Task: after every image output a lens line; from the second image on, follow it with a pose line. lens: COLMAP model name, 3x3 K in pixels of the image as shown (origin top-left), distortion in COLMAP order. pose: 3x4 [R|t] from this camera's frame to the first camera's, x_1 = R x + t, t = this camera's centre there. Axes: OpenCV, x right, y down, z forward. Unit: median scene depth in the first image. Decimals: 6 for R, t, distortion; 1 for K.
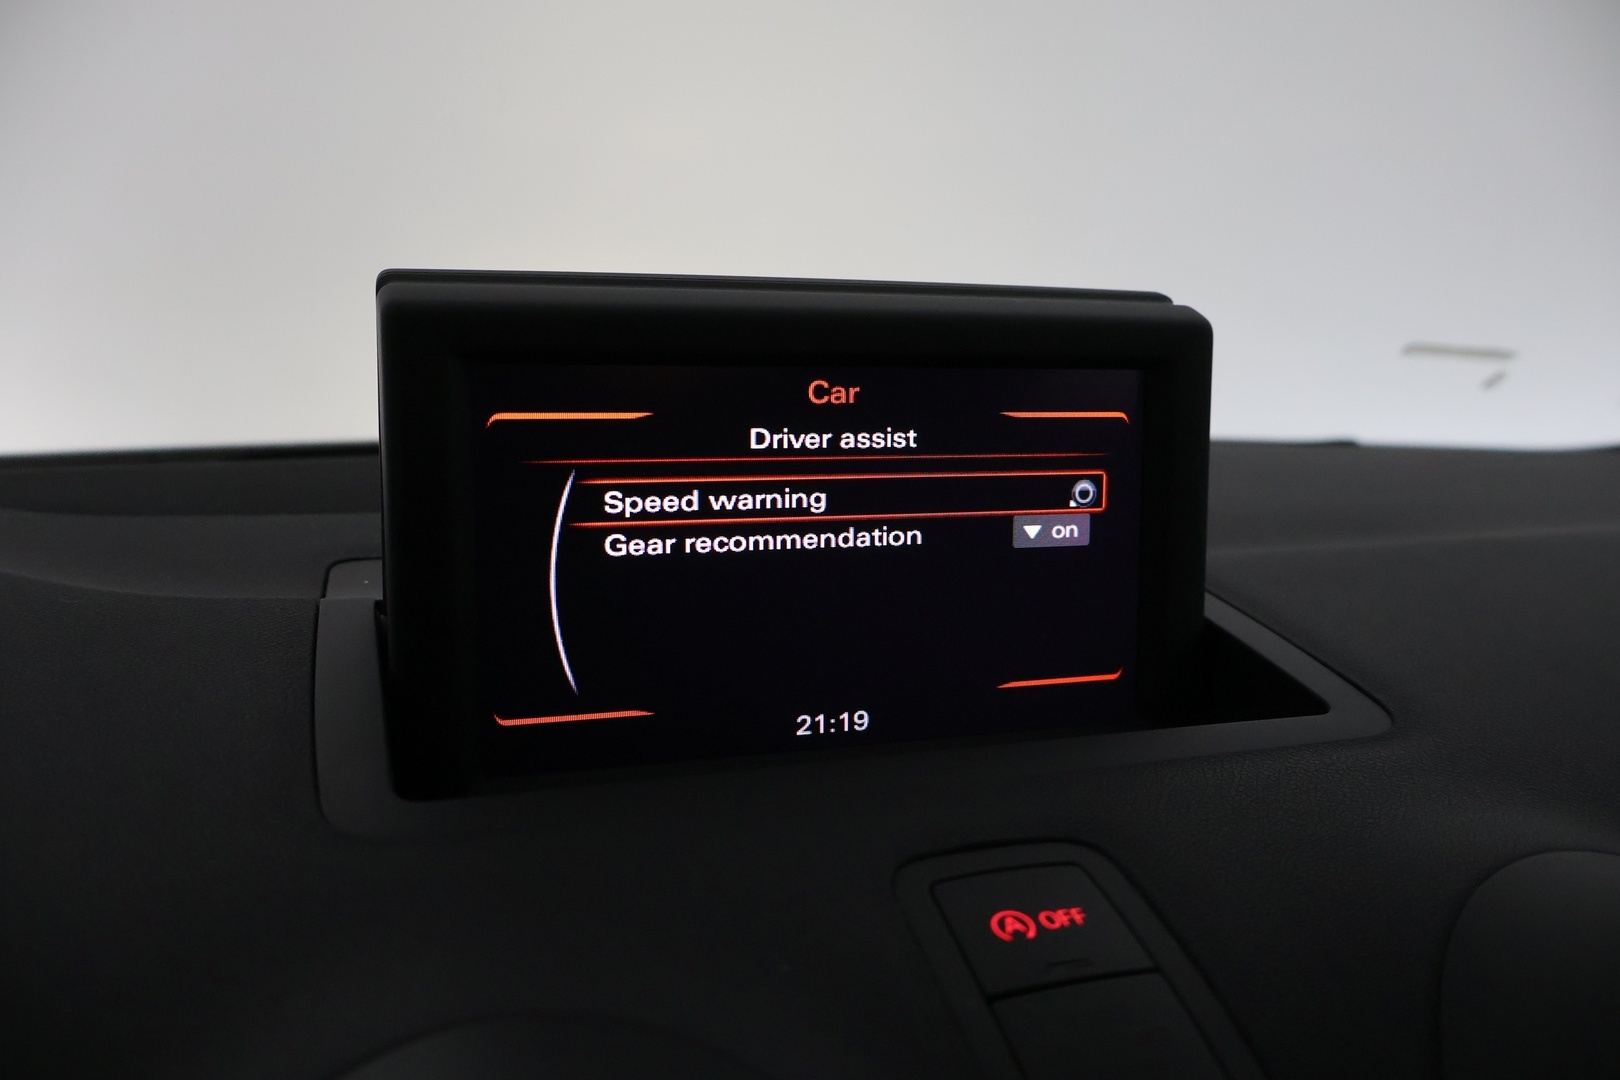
lens RADIAL K [[1374.4, 0, 807.0], [0, 1374.4, 545.6], [0, 0, 1]] dist [0.000787, -0.013372]
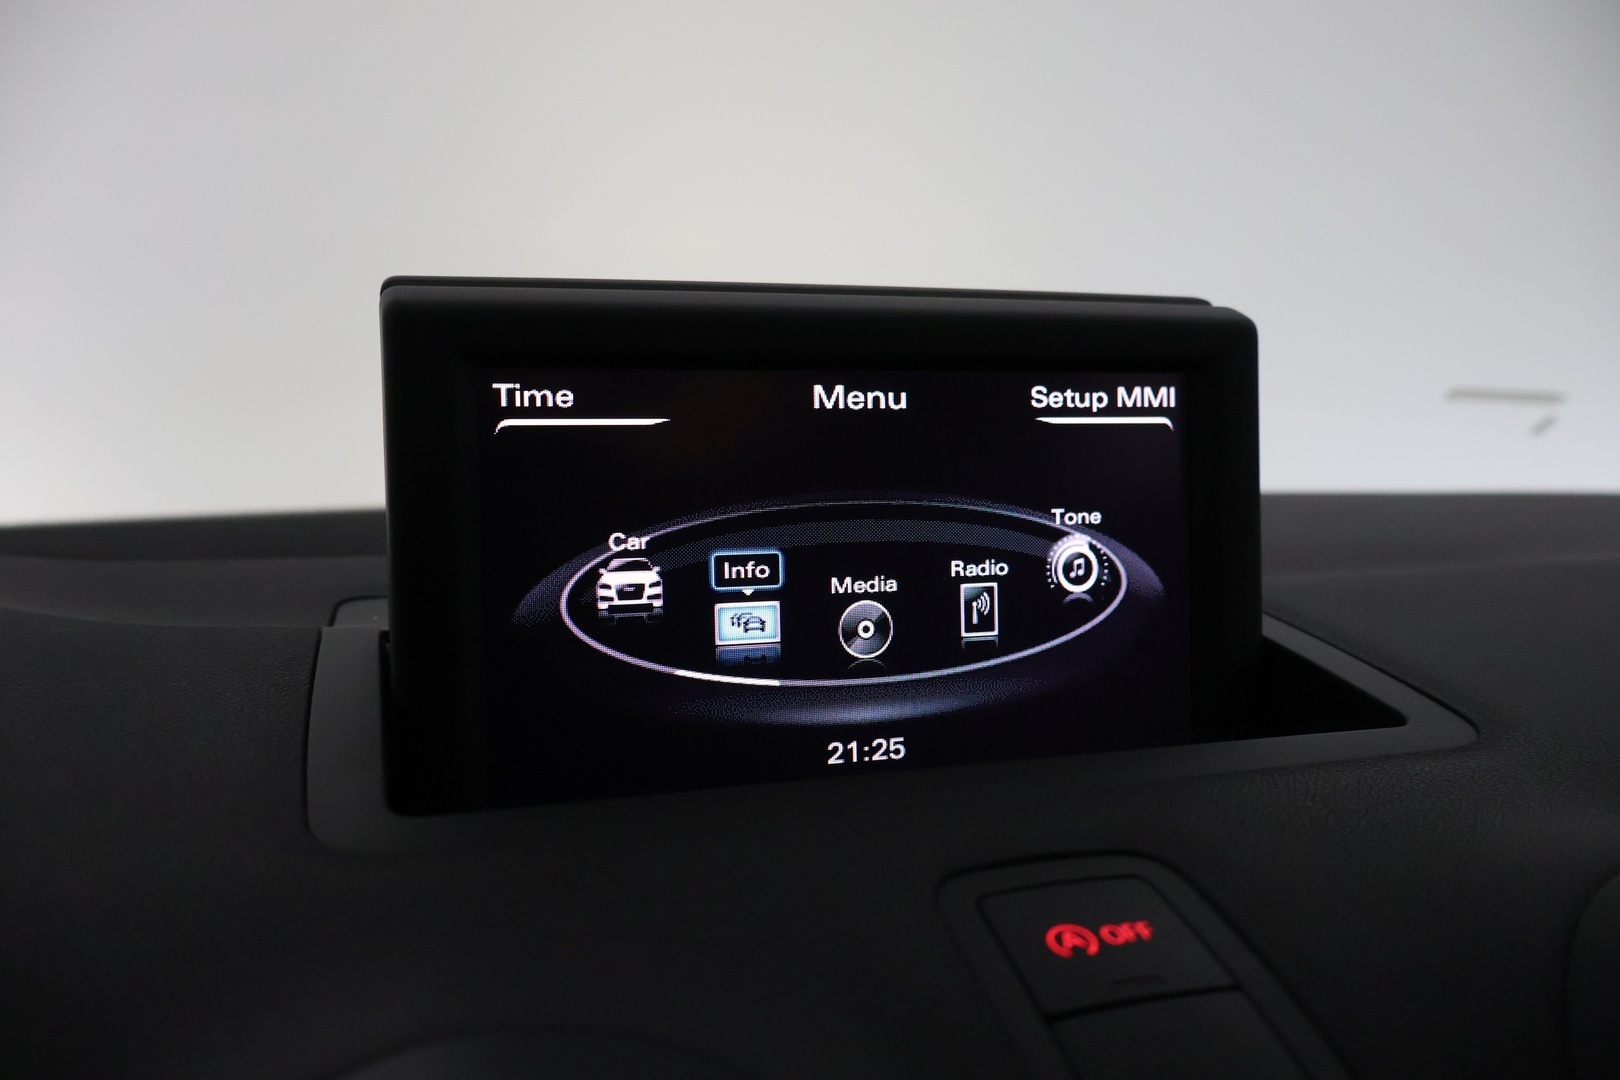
lens RADIAL K [[1374.4, 0, 797.2], [0, 1374.4, 528.6], [0, 0, 1]] dist [0.000787, -0.013372]
pose [[0.999297, -0.022514, -0.029971, 0.003522], [0.019897, 0.996188, -0.084934, 0.063730], [0.031769, 0.084278, 0.995936, 0.064773]]
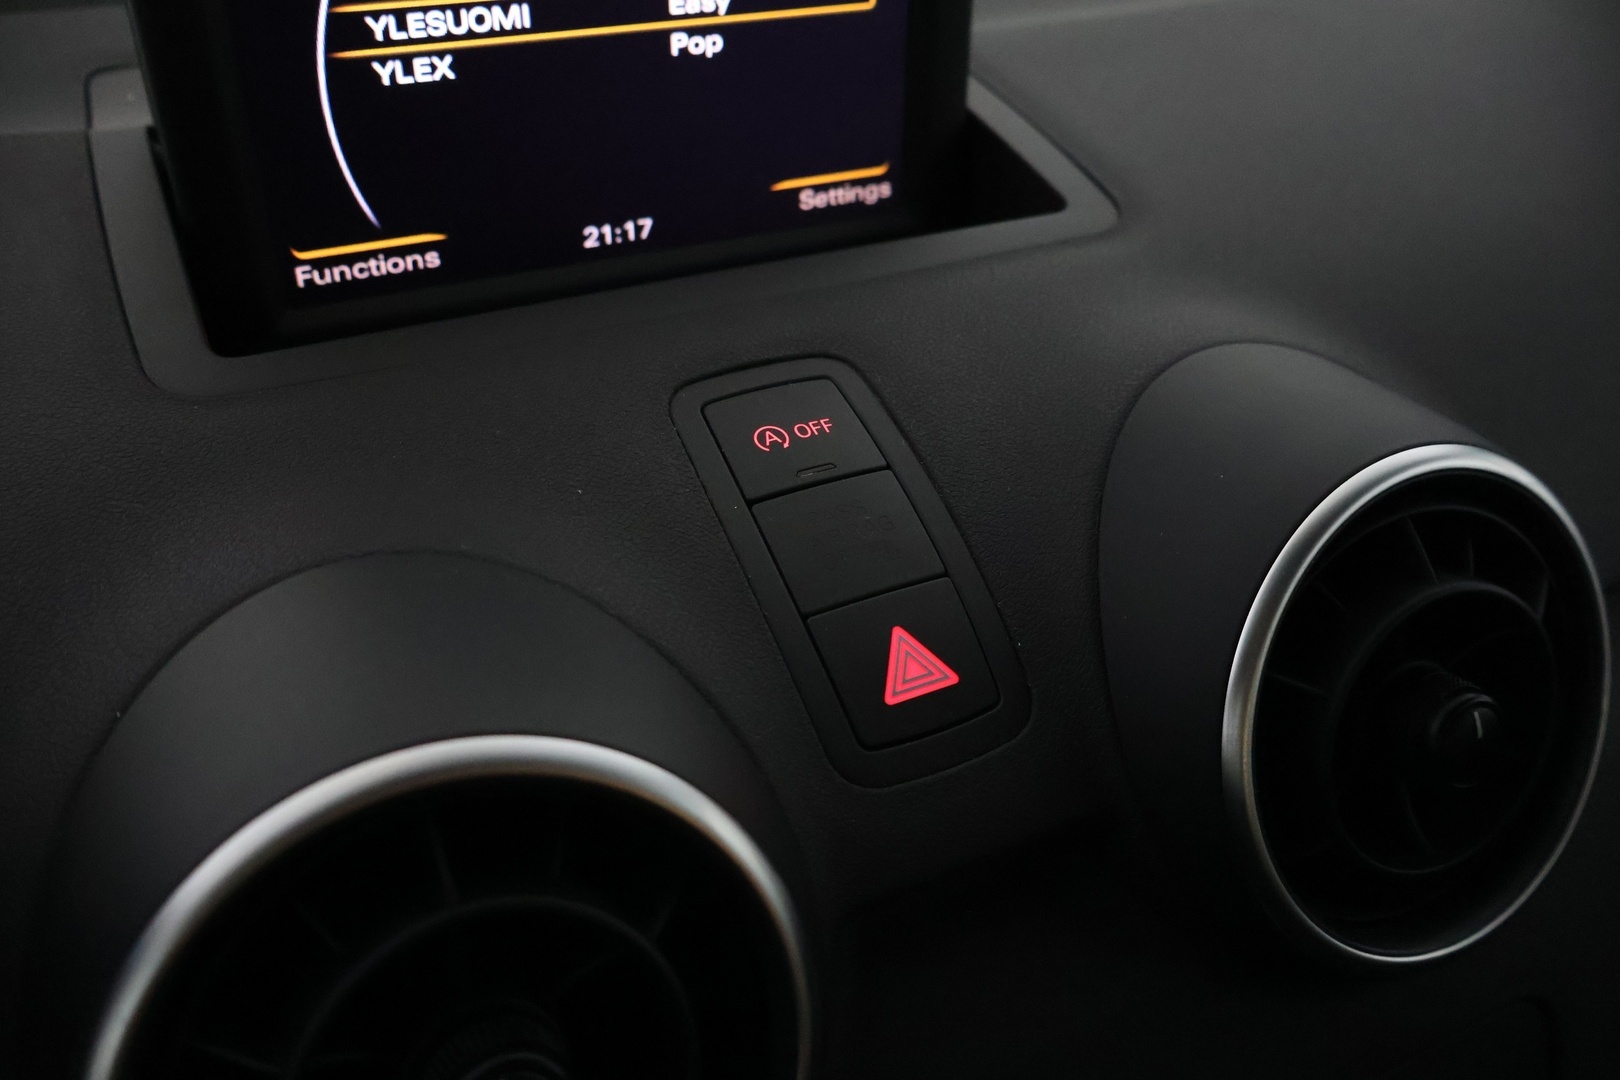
lens RADIAL K [[1374.4, 0, 809.7], [0, 1374.4, 544.7], [0, 0, 1]] dist [0.000787, -0.013372]
pose [[0.991405, -0.069335, 0.110948, 0.034095], [0.016224, 0.906632, 0.421610, -0.110597], [-0.129821, -0.416186, 0.899964, -0.091945]]
